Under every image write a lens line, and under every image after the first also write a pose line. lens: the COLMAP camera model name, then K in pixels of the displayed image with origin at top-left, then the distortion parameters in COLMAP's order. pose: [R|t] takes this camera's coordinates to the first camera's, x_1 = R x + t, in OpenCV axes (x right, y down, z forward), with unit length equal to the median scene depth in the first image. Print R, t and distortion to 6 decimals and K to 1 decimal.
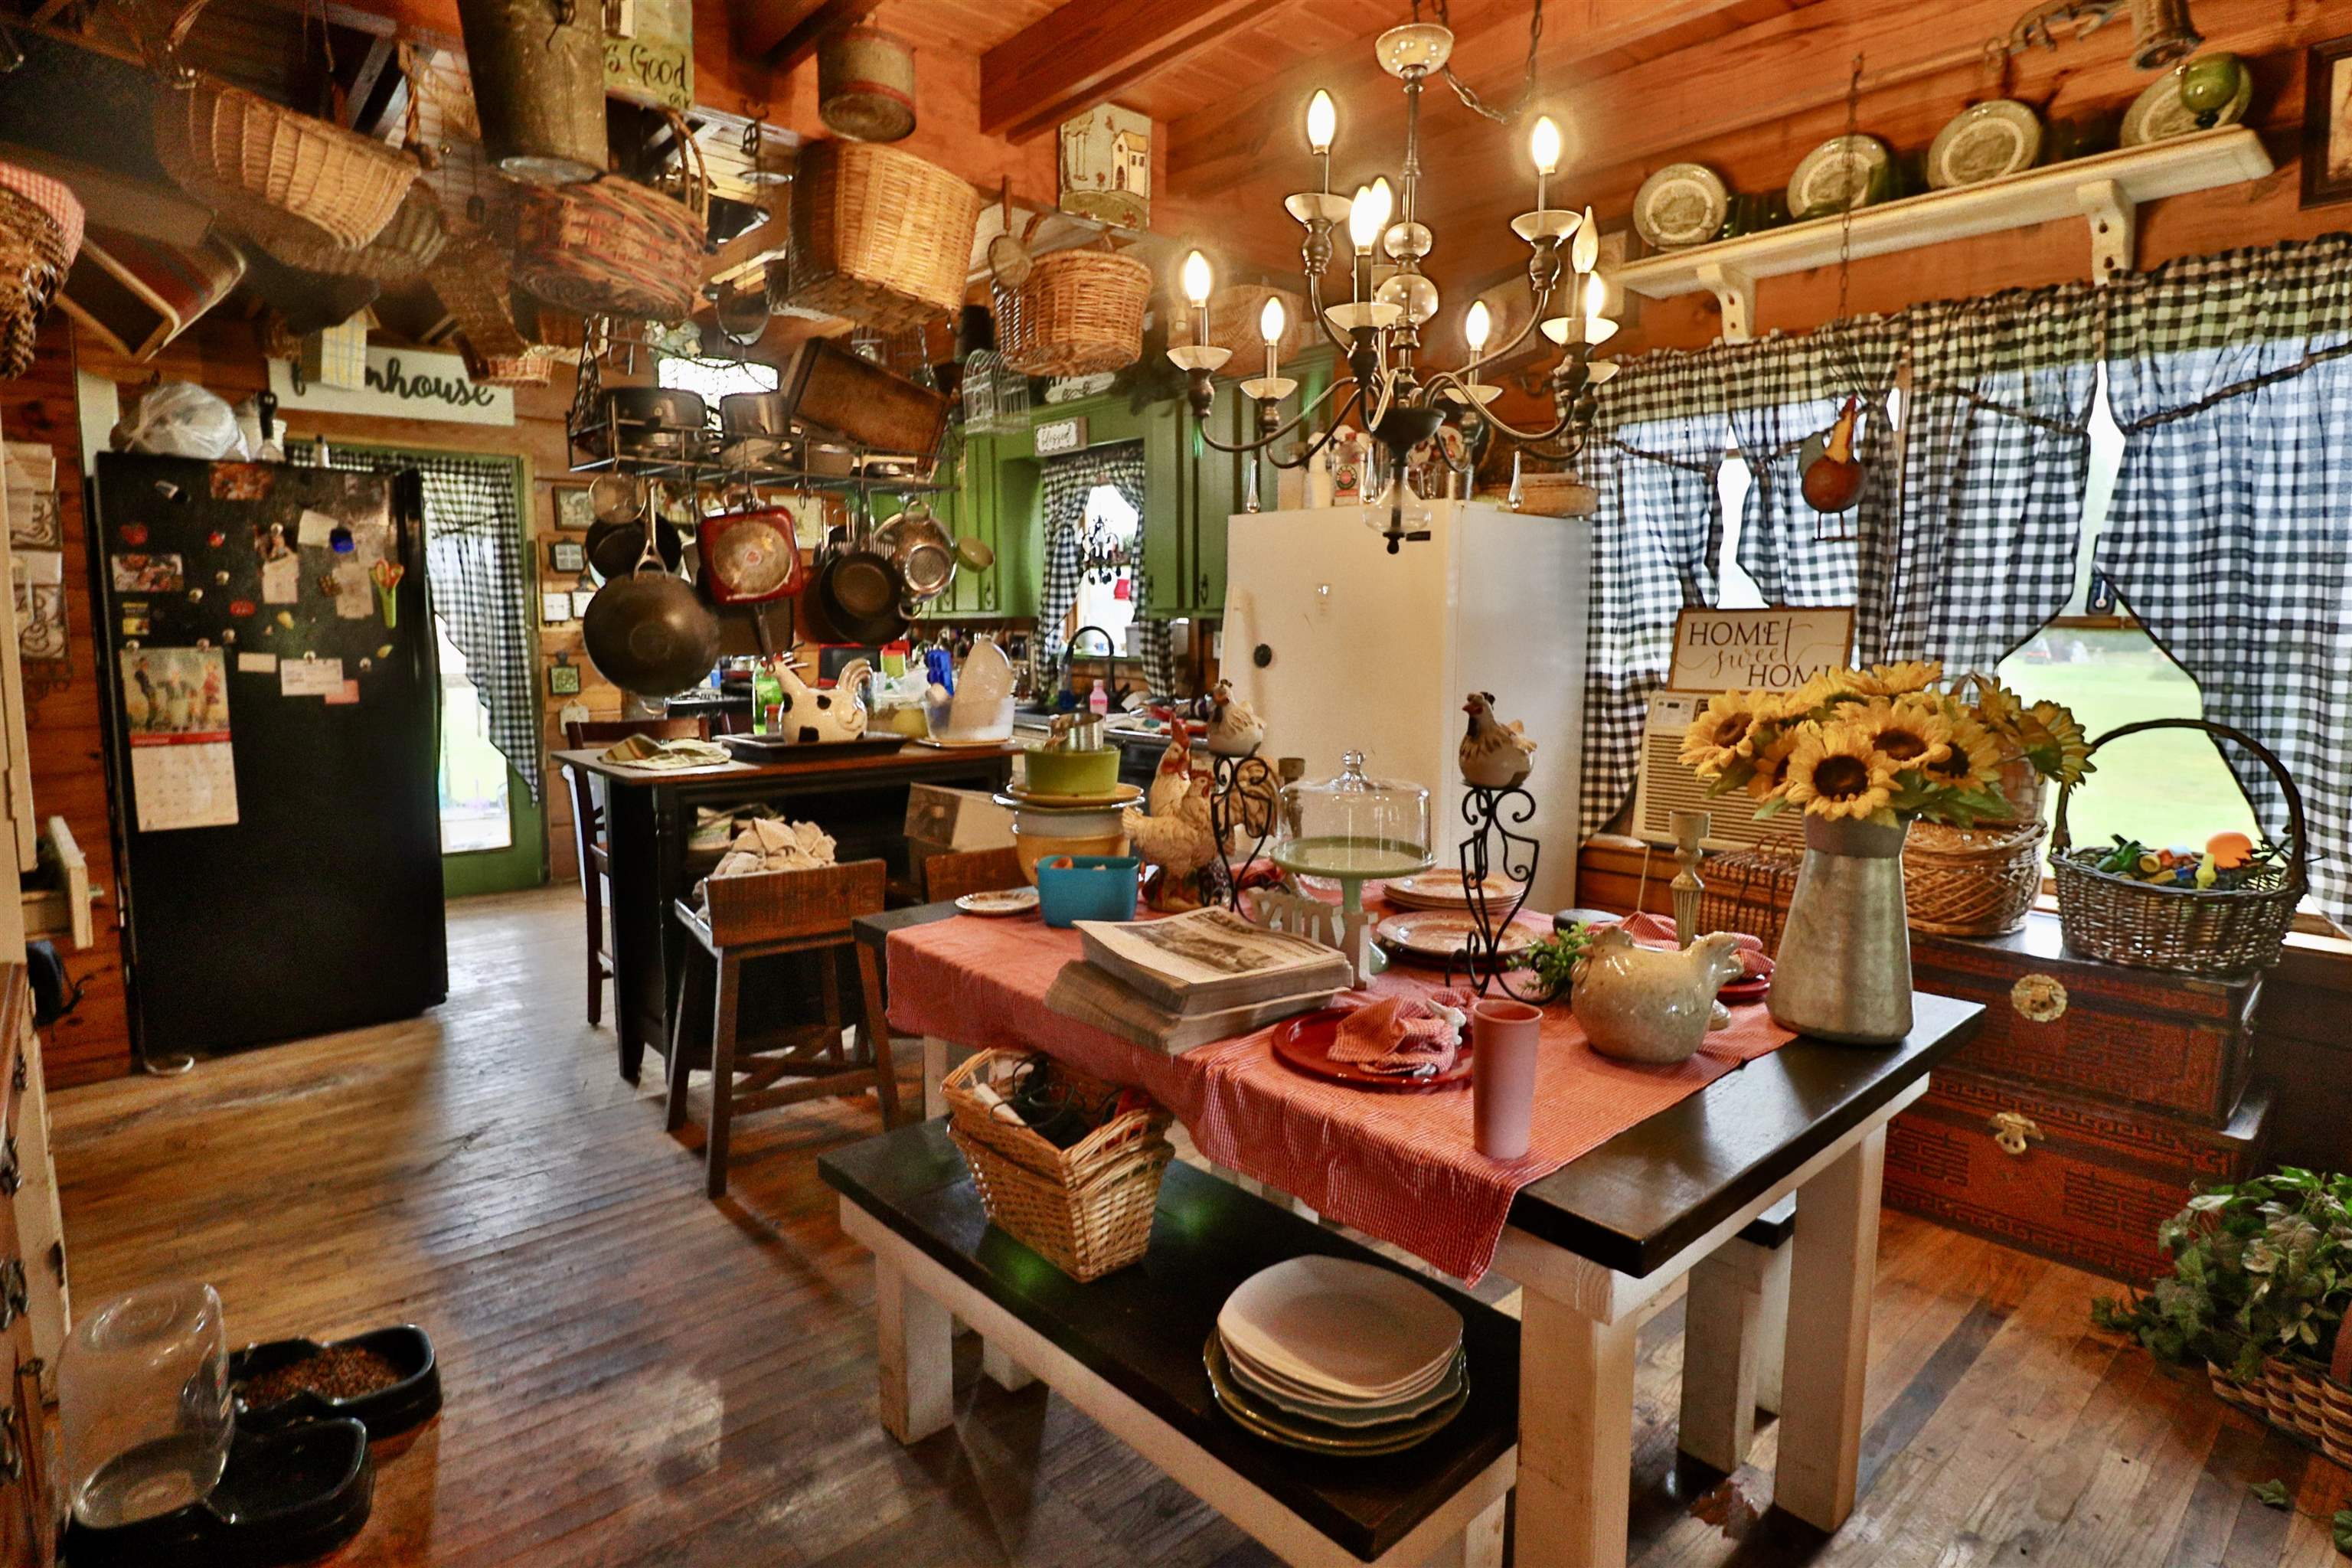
lens RADIAL K [[1244.1, 0, 1189.0], [0, 1244.1, 753.6], [0, 0, 1]] dist [-0.002277, -0.014162]
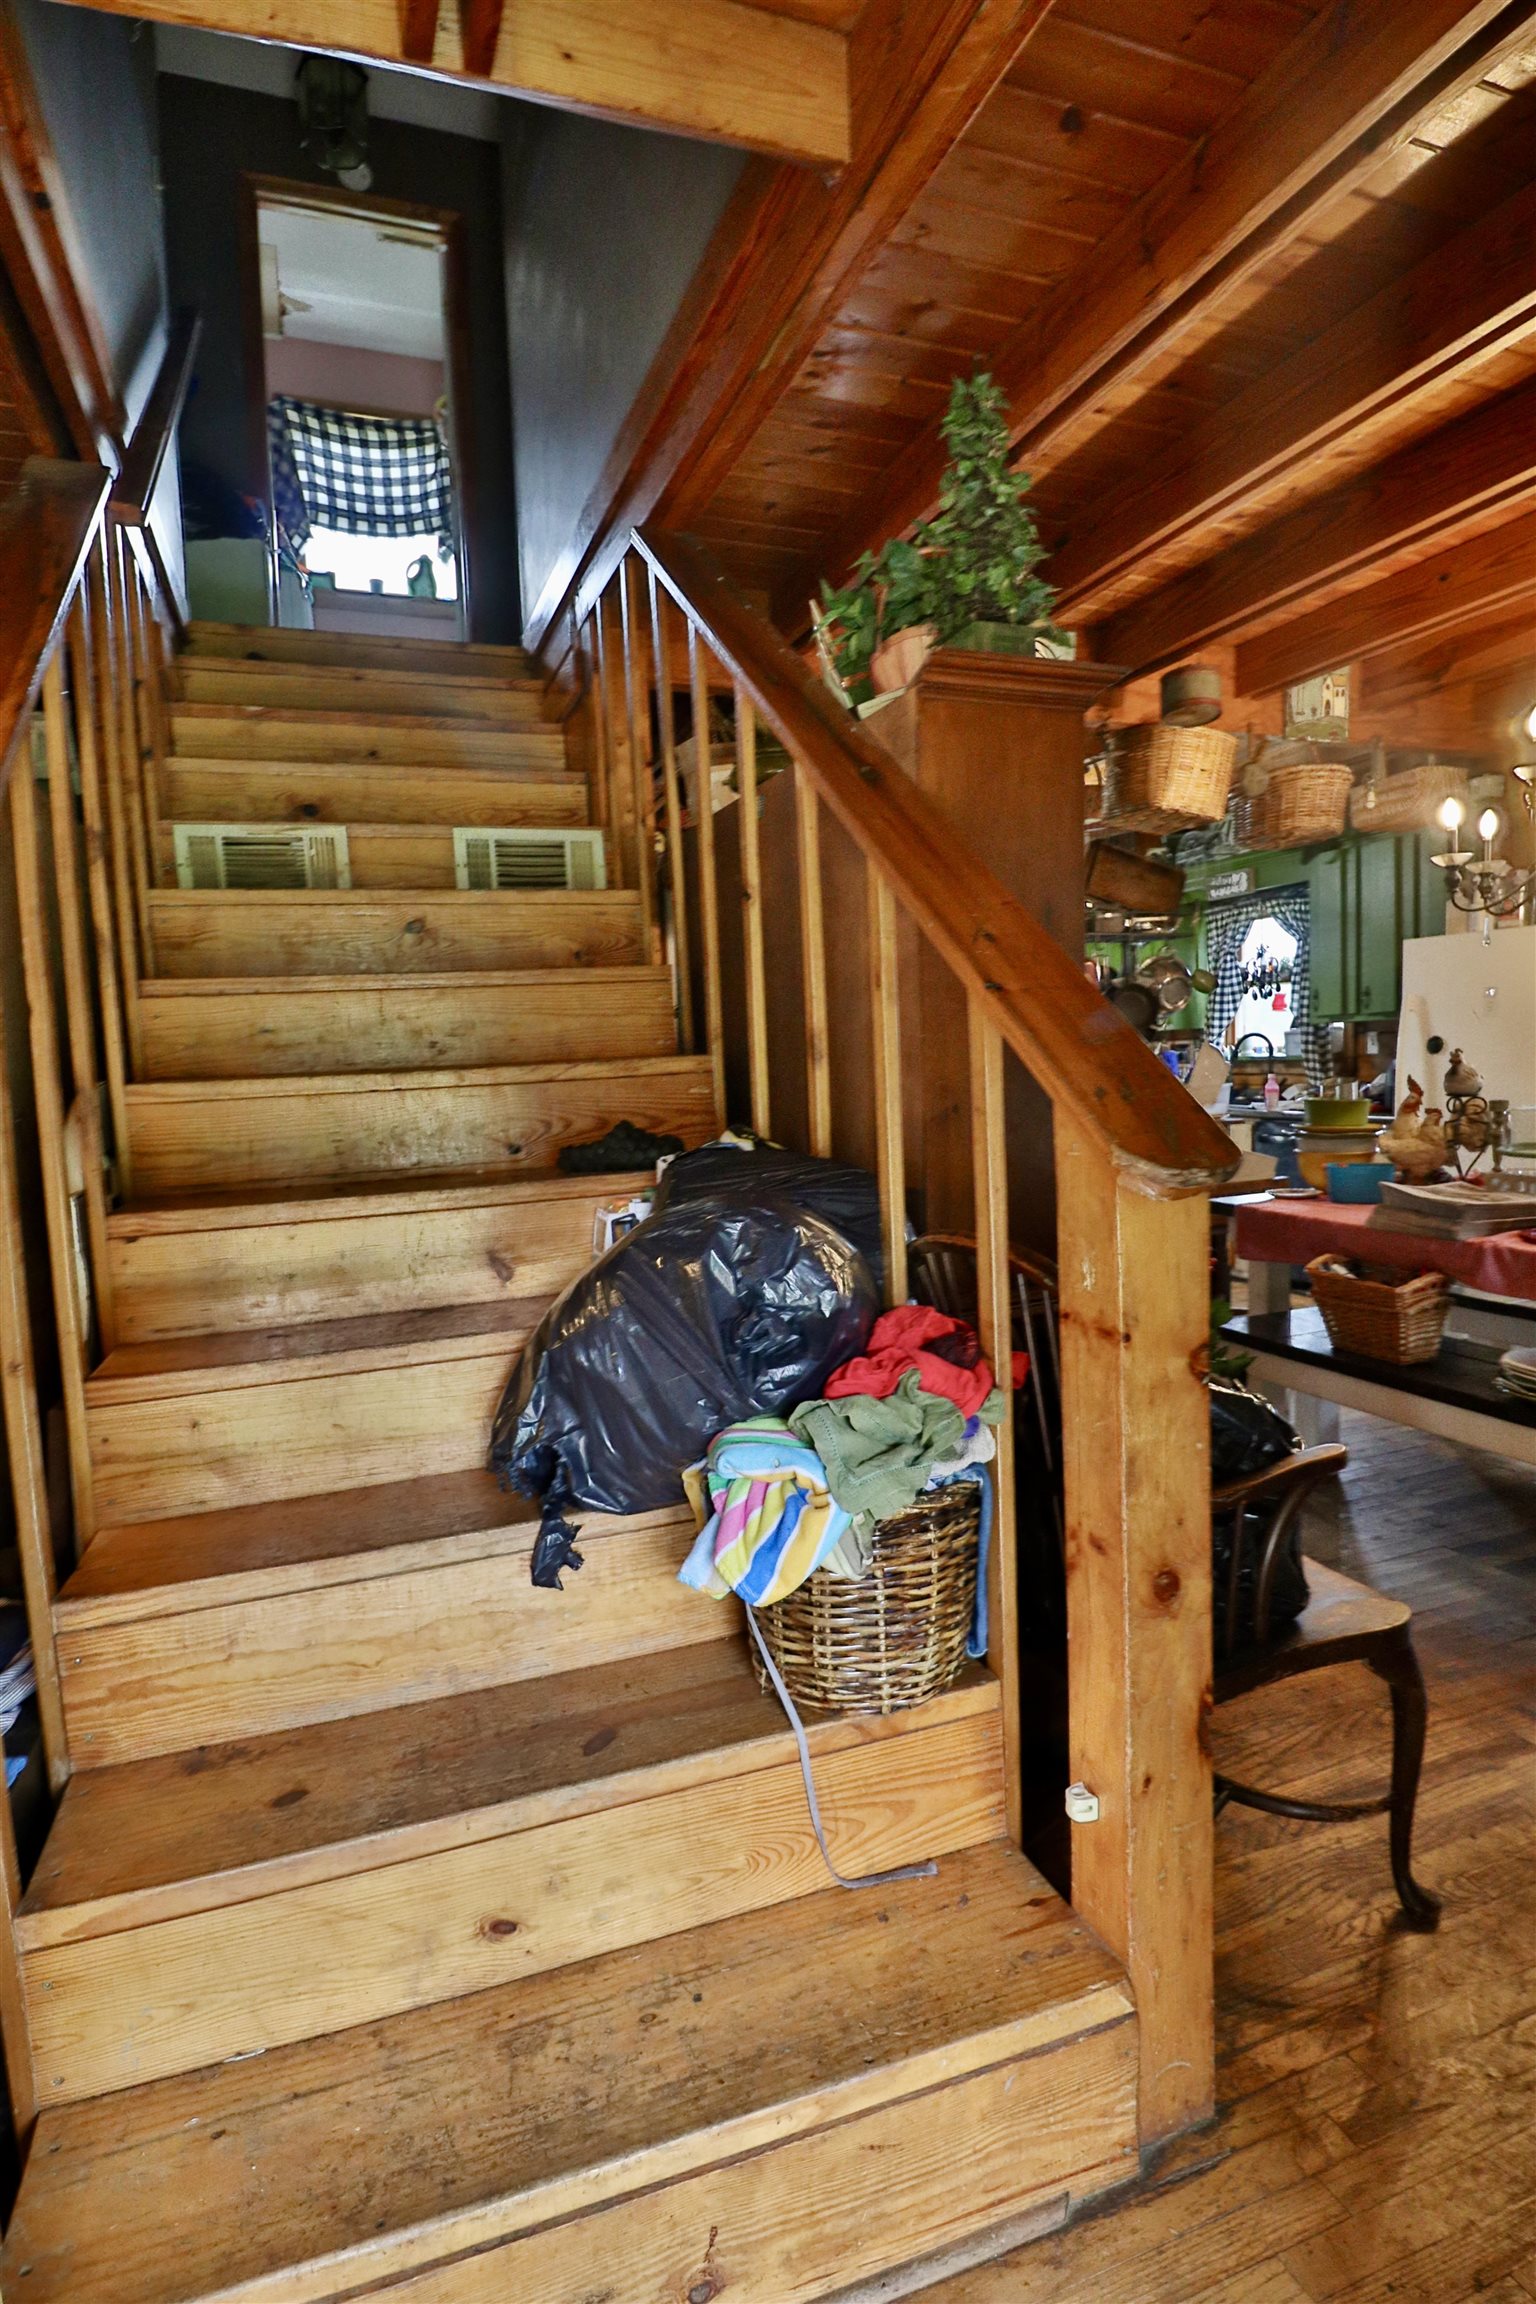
lens RADIAL K [[1218.7, 0, 764.5], [0, 1218.7, 1167.2], [0, 0, 1]] dist [-0.002277, -0.014162]
pose [[0.931081, -0.006592, -0.364754, -0.106473], [0.003339, 0.999949, -0.009547, 0.048545], [0.364798, 0.007671, 0.931055, -0.362271]]
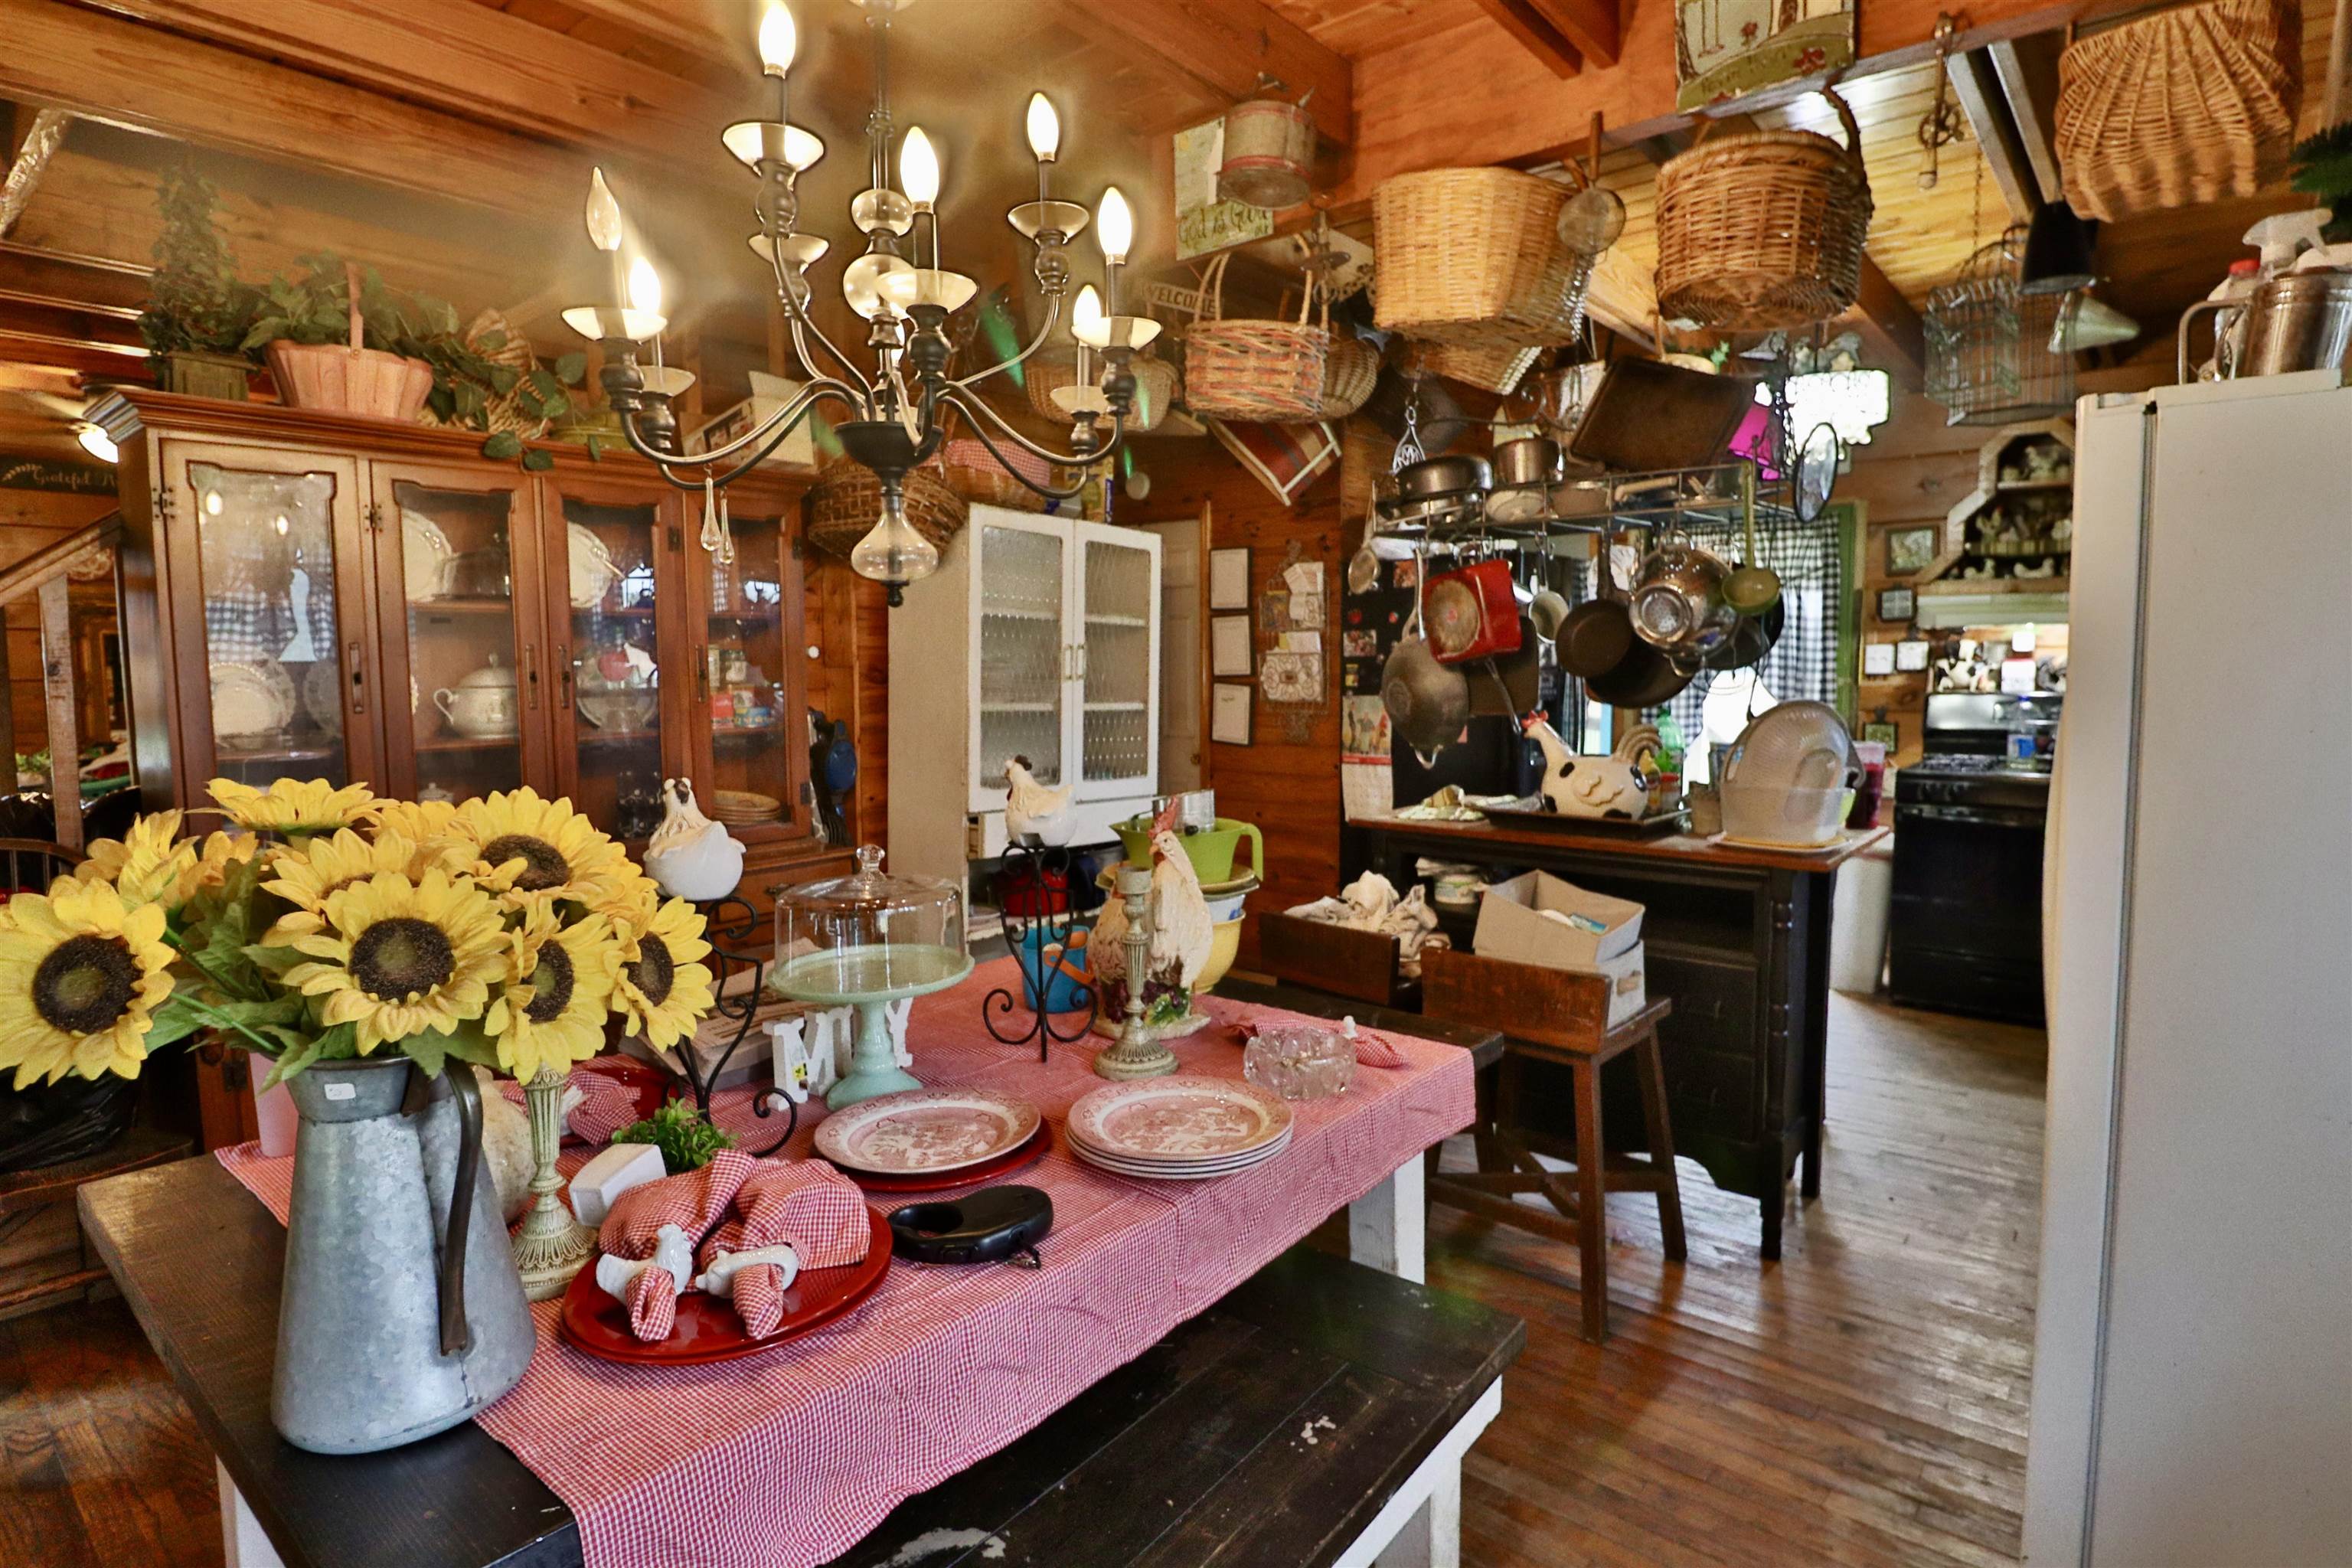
lens RADIAL K [[1222.6, 0, 1176.0], [0, 1222.6, 784.0], [0, 0, 1]] dist [0.001238, 0.000235]
pose [[0.125061, 0.086407, -0.988379, 0.408339], [-0.099468, 0.992273, 0.074161, -0.050135], [0.987150, 0.089038, 0.132689, 0.450542]]
